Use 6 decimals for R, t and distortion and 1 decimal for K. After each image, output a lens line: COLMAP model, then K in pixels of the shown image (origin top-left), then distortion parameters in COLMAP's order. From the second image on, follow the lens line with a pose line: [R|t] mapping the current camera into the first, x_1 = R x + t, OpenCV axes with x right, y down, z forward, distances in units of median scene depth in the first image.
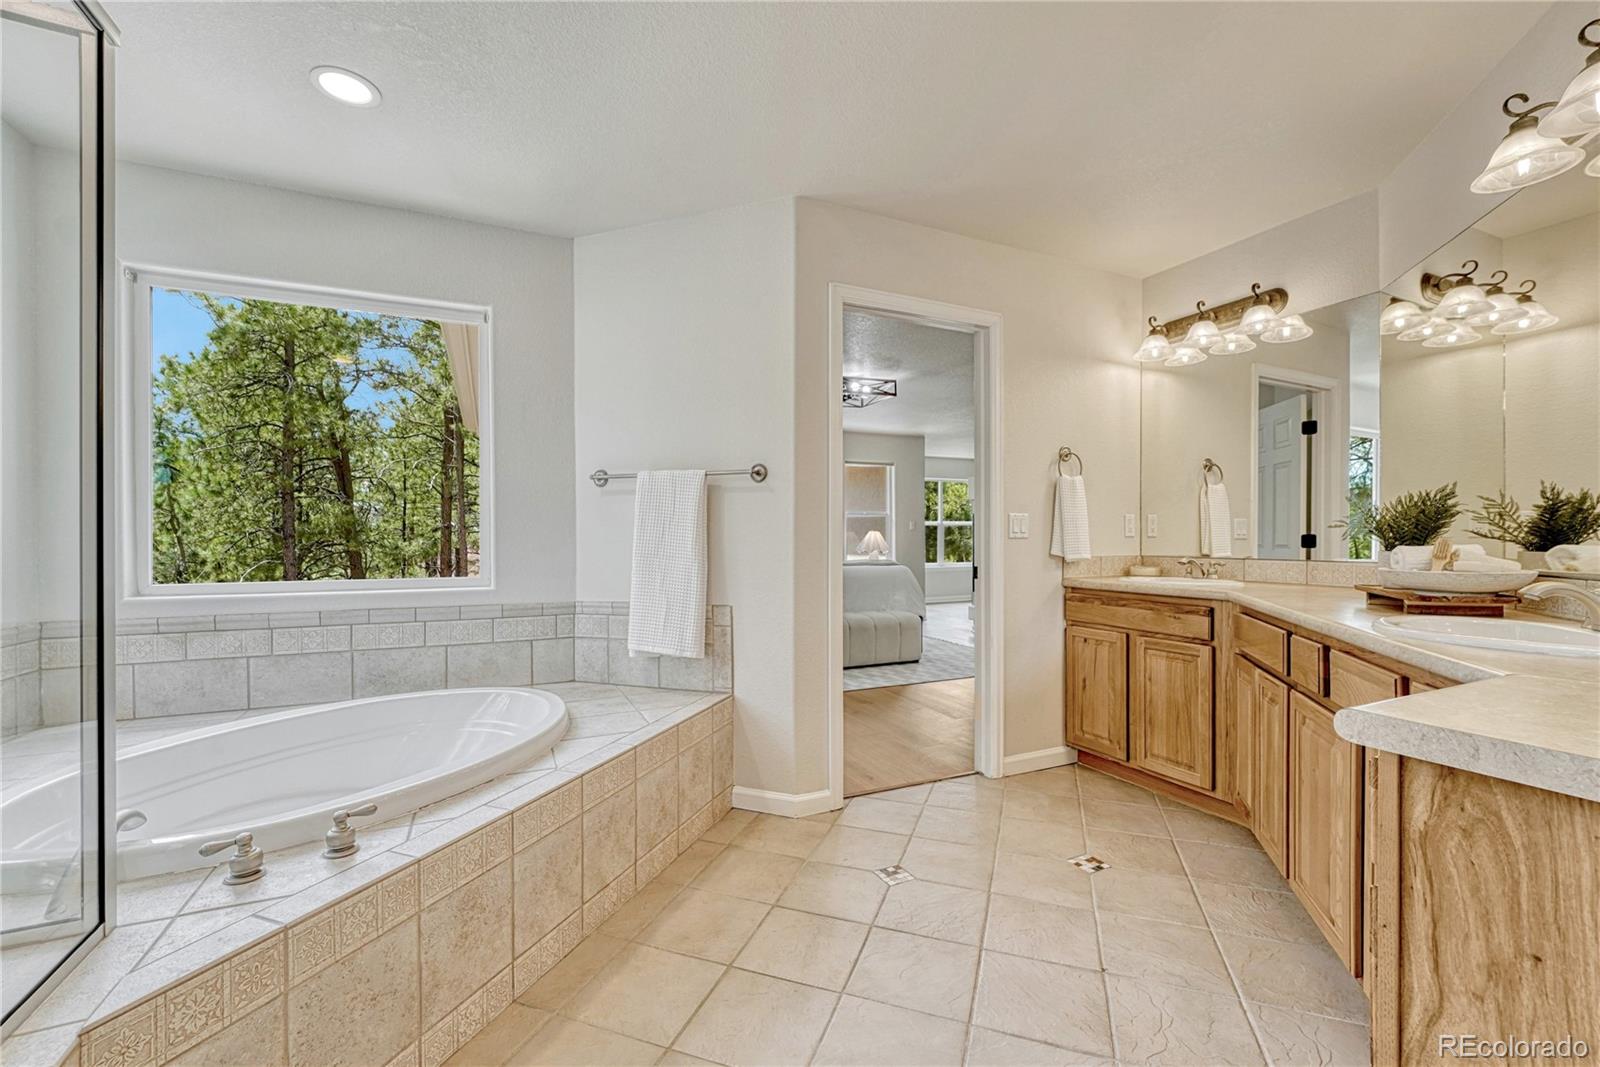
lens RADIAL K [[660.3, 0, 793.0], [0, 660.3, 541.2], [0, 0, 1]] dist [-0.002708, -0.000137]
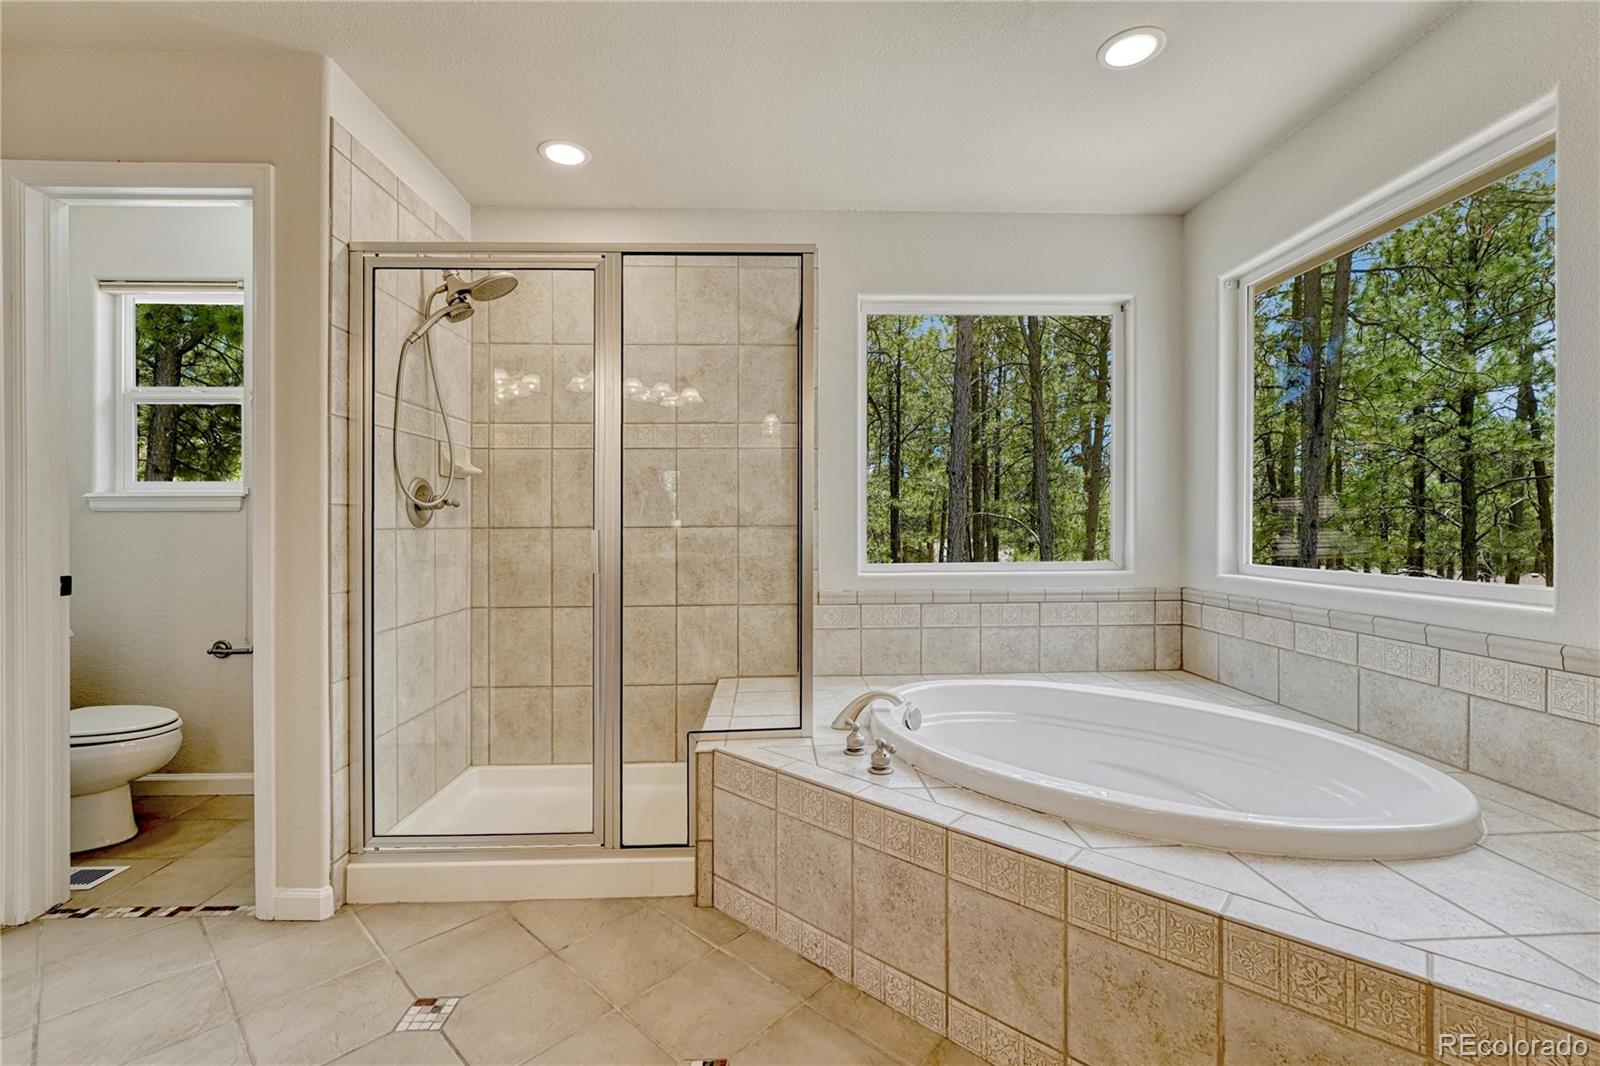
lens RADIAL K [[687.8, 0, 798.8], [0, 687.8, 526.3], [0, 0, 1]] dist [-0.006786, 0.000882]
pose [[-0.378243, 0.006010, -0.925687, 0.422478], [0.002911, 0.999982, 0.005303, -0.003427], [0.925702, -0.000689, -0.378254, 0.966331]]
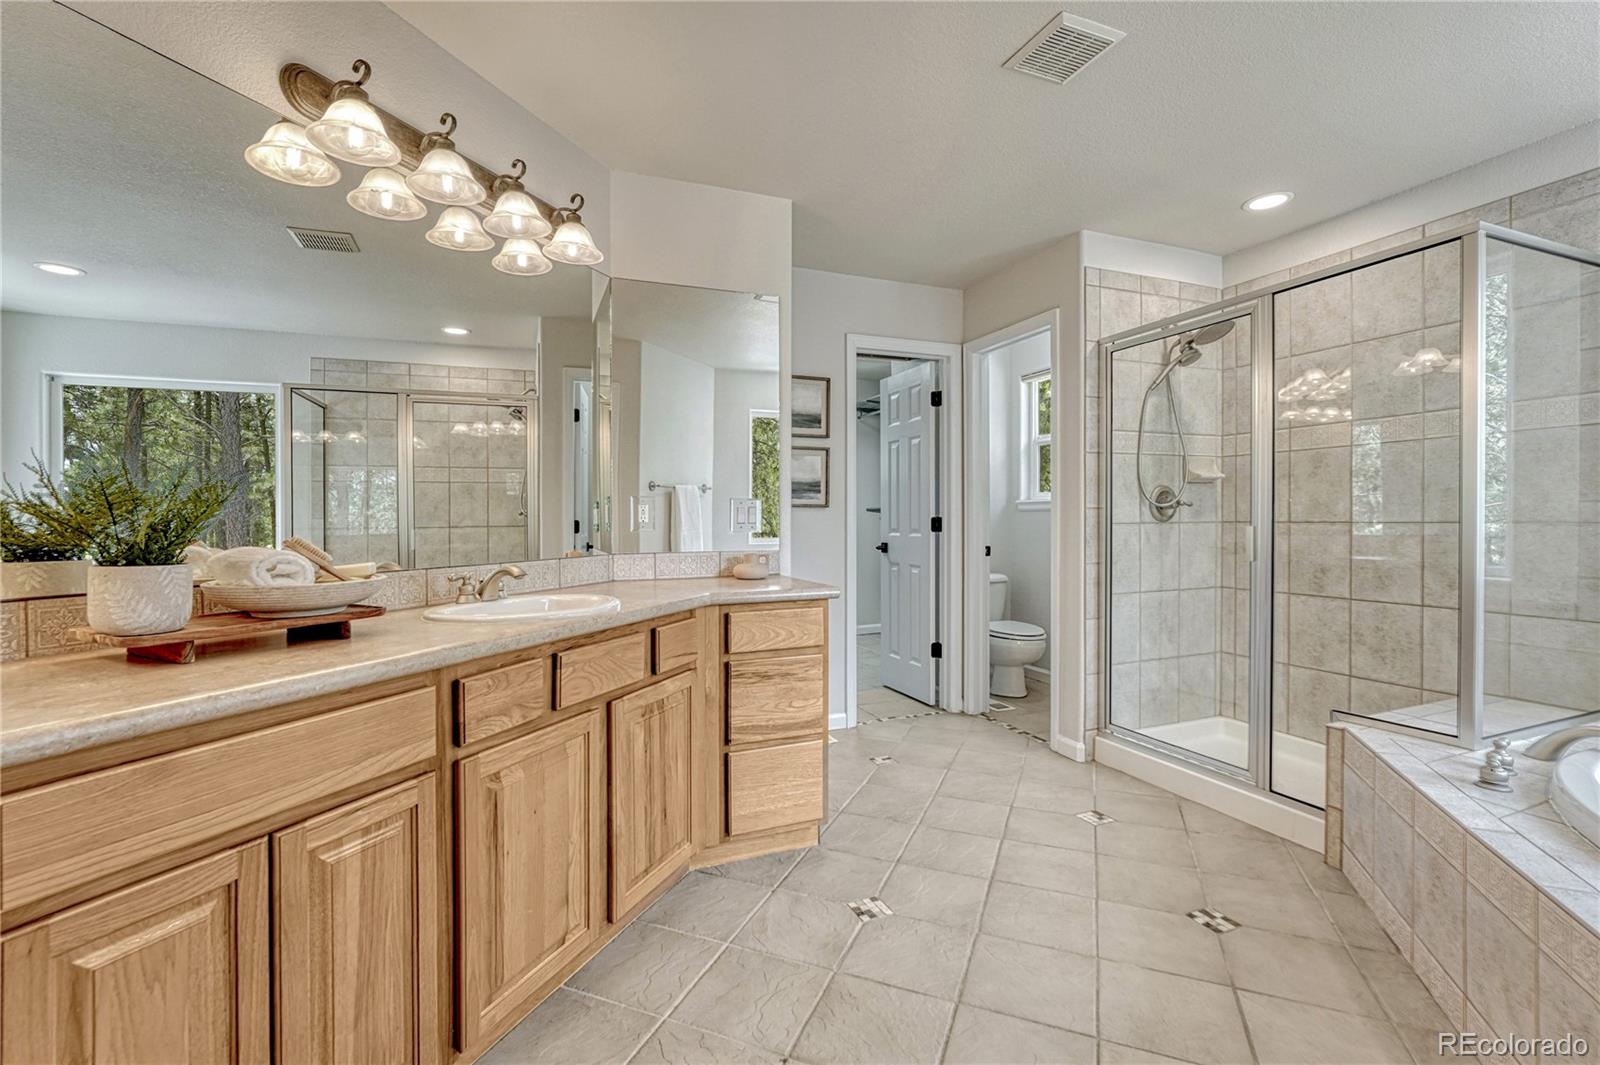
lens RADIAL K [[705.0, 0, 807.9], [0, 705.0, 518.9], [0, 0, 1]] dist [-0.000316, -0.000238]
pose [[-0.999695, 0.009017, 0.022972, 0.367562], [0.009124, 0.999948, 0.004560, -0.020514], [-0.022929, 0.004768, -0.999726, 1.644746]]
